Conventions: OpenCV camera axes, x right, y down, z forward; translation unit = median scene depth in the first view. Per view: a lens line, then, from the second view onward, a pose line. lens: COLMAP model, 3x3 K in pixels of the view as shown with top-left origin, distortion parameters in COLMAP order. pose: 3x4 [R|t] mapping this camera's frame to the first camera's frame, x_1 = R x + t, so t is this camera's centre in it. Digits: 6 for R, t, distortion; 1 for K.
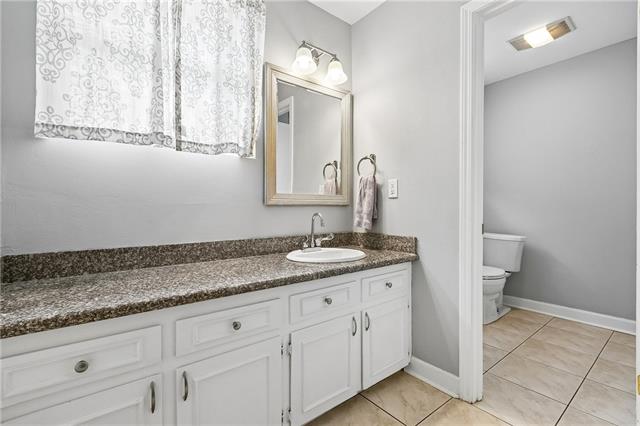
lens RADIAL K [[290.6, 0, 320.3], [0, 290.6, 210.5], [0, 0, 1]] dist [0.002141, 0.000228]
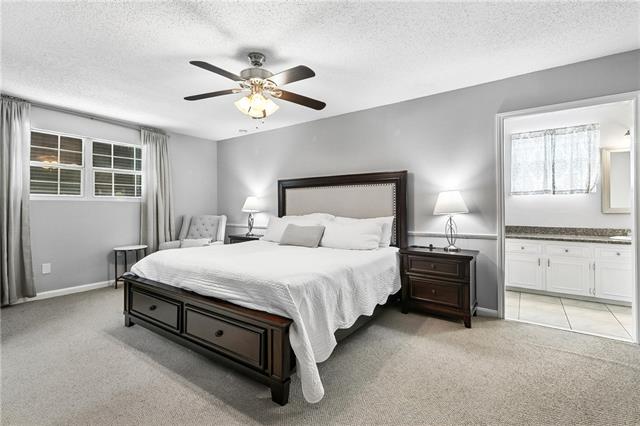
lens RADIAL K [[290.6, 0, 320.3], [0, 290.6, 210.6], [0, 0, 1]] dist [0.002141, 0.000228]
pose [[0.289632, 0.010212, -0.957084, 1.628418], [0.002170, 0.999934, 0.011326, -0.085520], [0.957136, -0.005357, 0.289590, -2.082695]]
